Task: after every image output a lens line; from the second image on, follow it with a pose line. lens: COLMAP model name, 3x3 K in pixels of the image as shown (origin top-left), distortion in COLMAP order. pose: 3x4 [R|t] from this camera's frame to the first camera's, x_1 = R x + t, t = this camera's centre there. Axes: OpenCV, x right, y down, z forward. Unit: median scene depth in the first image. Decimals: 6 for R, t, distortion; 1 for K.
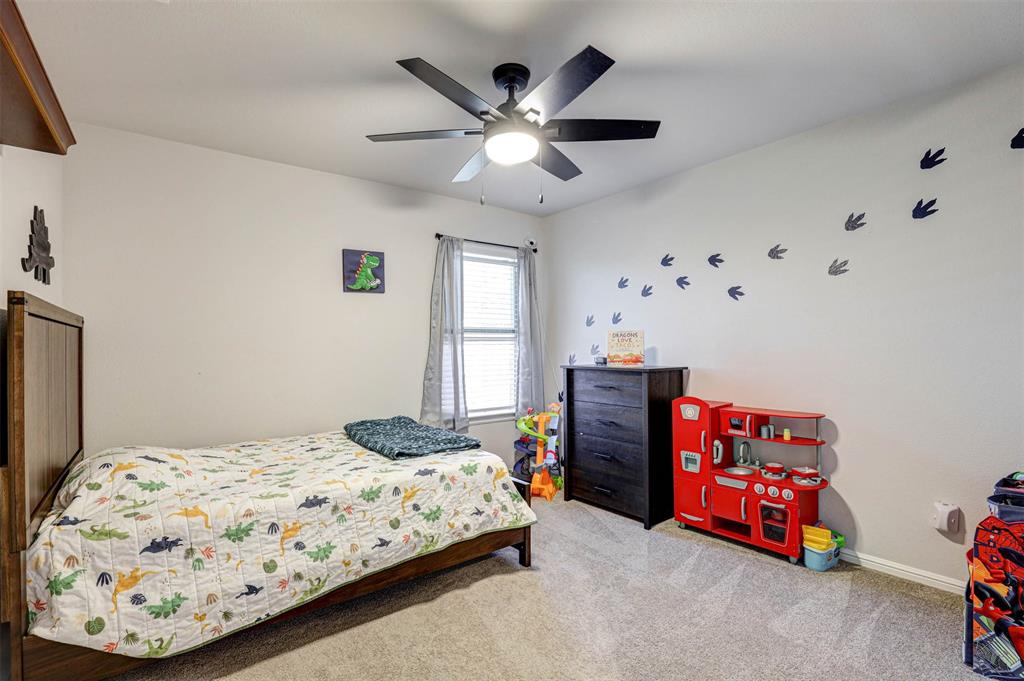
lens RADIAL K [[475.8, 0, 507.9], [0, 475.8, 357.8], [0, 0, 1]] dist [-0.023566, 0.000226]
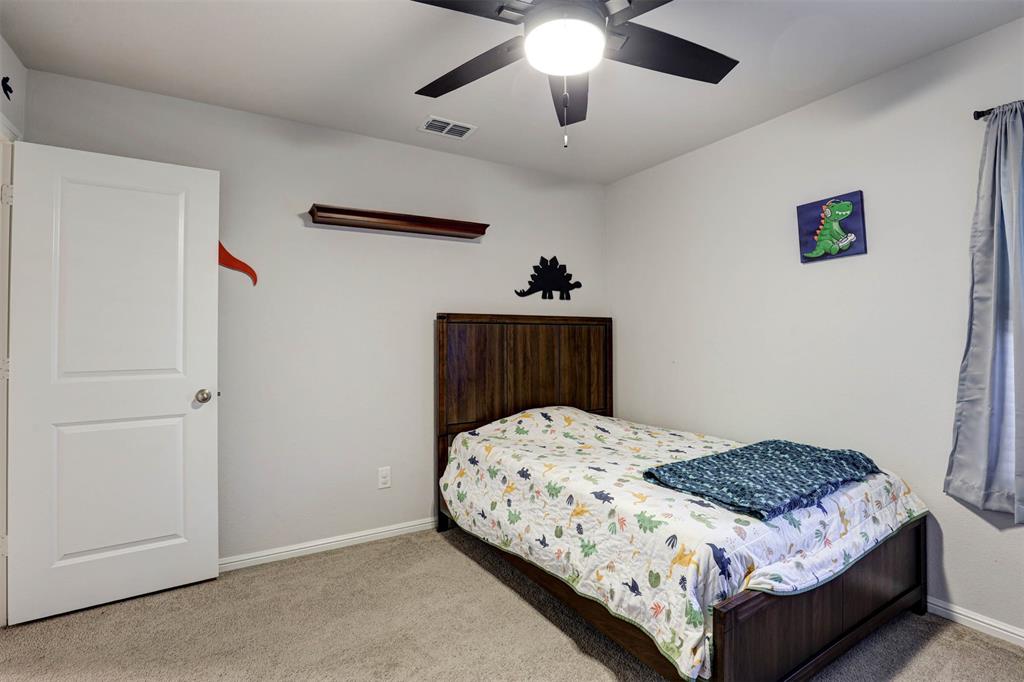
lens RADIAL K [[472.3, 0, 513.1], [0, 472.3, 337.6], [0, 0, 1]] dist [-0.021197, 0.000802]
pose [[-0.089428, 0.004853, -0.995981, 0.630159], [-0.018853, 0.999801, 0.006565, -0.028612], [0.995815, 0.019364, -0.089319, 0.916891]]
